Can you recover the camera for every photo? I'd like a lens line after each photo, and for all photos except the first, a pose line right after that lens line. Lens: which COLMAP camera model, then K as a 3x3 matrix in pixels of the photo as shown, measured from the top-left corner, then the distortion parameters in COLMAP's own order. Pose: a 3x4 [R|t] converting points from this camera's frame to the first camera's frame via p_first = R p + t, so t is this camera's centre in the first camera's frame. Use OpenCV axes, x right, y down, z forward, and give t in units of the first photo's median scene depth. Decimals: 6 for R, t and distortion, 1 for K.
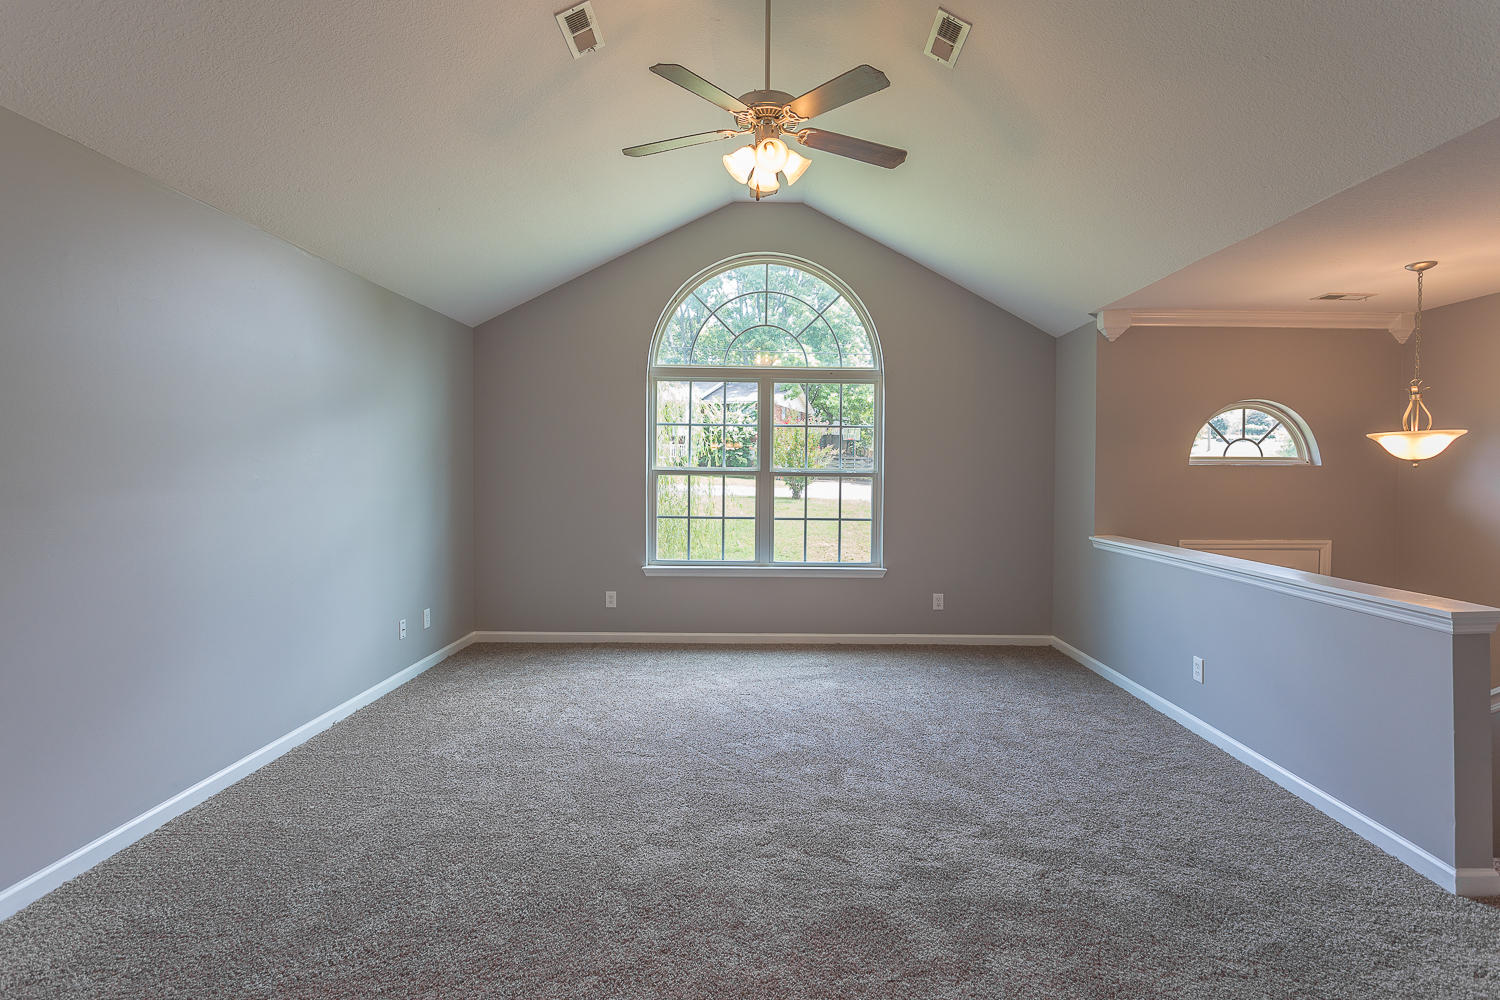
lens RADIAL K [[727.9, 0, 777.8], [0, 727.9, 486.2], [0, 0, 1]] dist [0.003154, 0.001288]
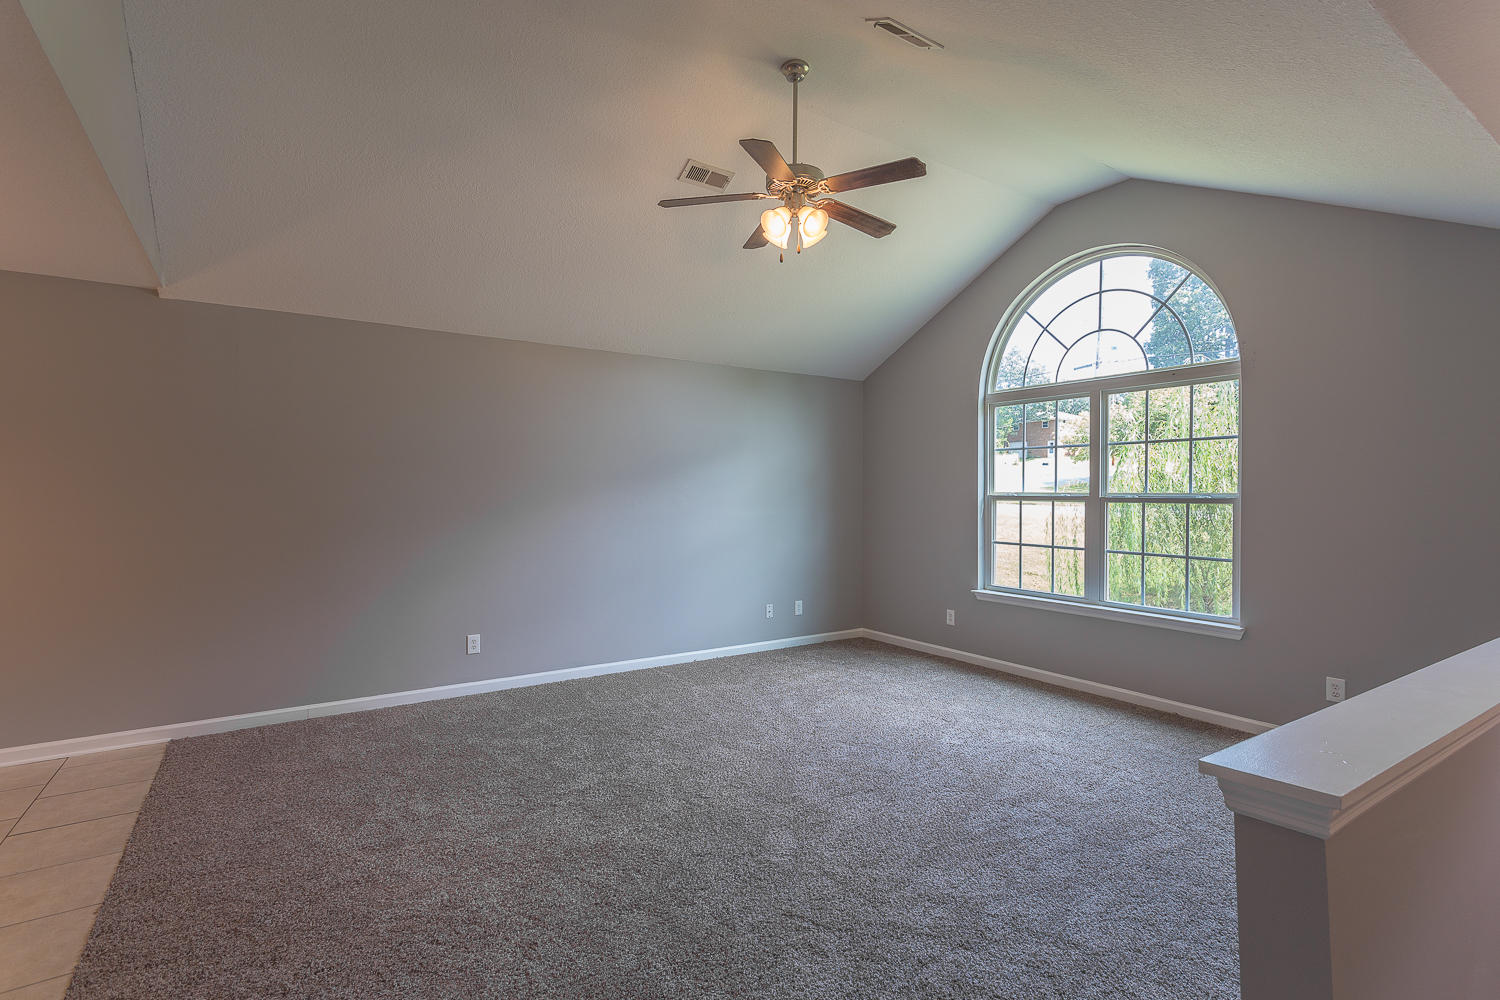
lens RADIAL K [[714.7, 0, 750.0], [0, 714.7, 500.0], [0, 0, 1]] dist [0.001440, 0.000405]
pose [[0.539551, 0.001453, -0.841952, 0.505267], [-0.017069, 0.999812, -0.009213, -0.001254], [0.841780, 0.019342, 0.539474, 0.194440]]
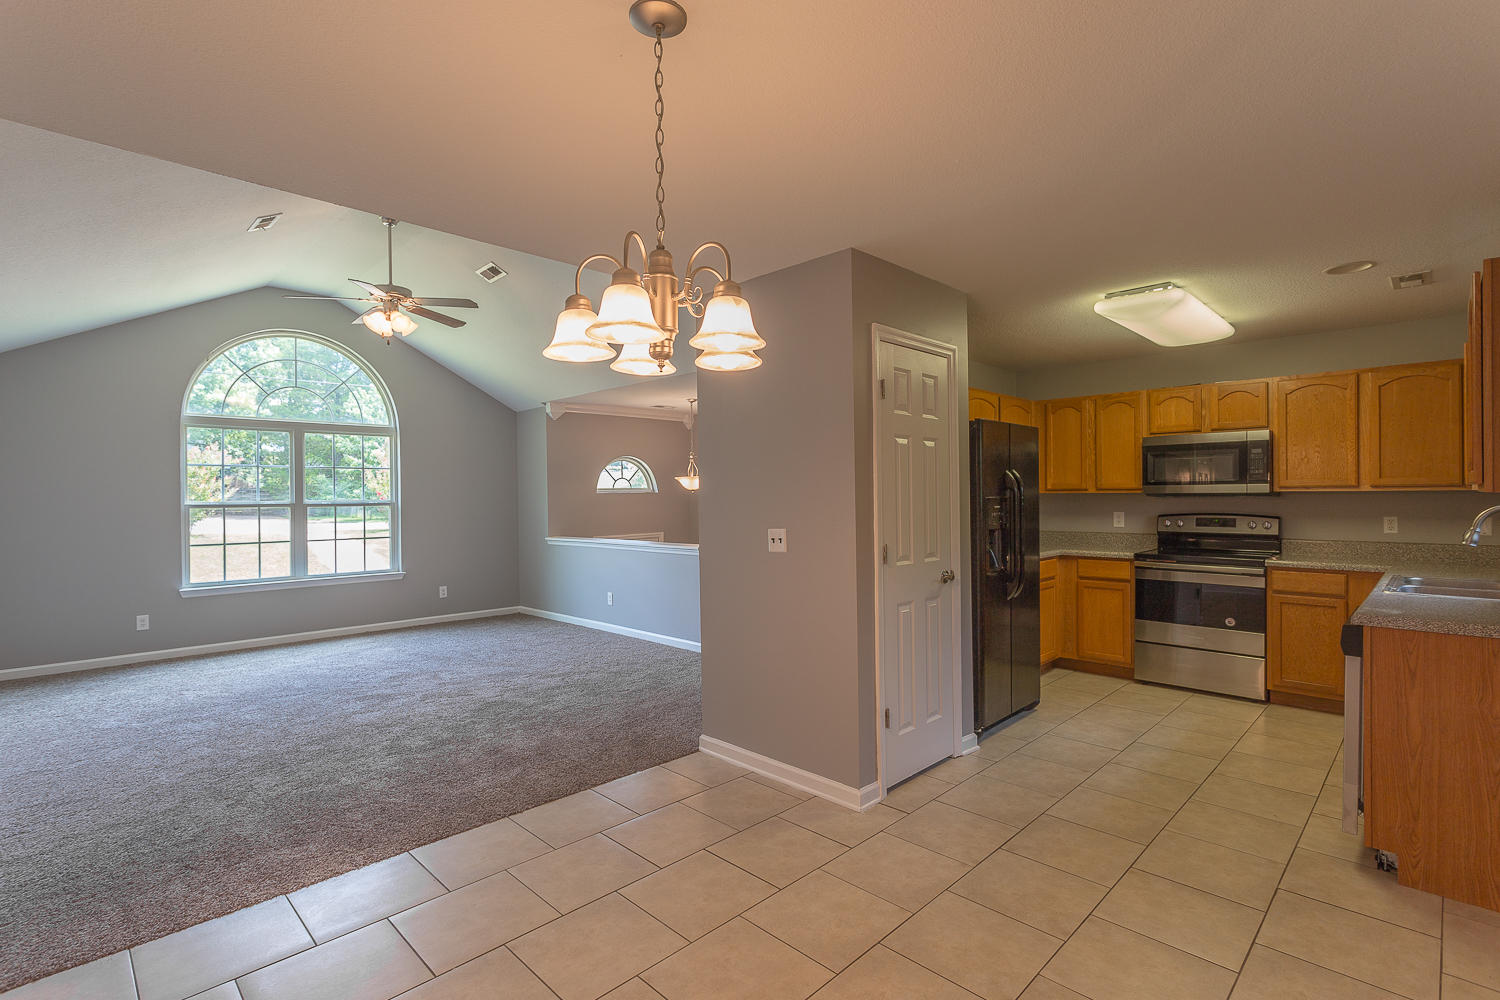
lens RADIAL K [[714.7, 0, 750.0], [0, 714.7, 500.0], [0, 0, 1]] dist [0.001440, 0.000405]
pose [[0.719764, -0.021204, 0.693895, -0.325235], [0.034673, 0.999384, -0.005426, 0.007622], [-0.693352, 0.027965, 0.720056, -0.439715]]
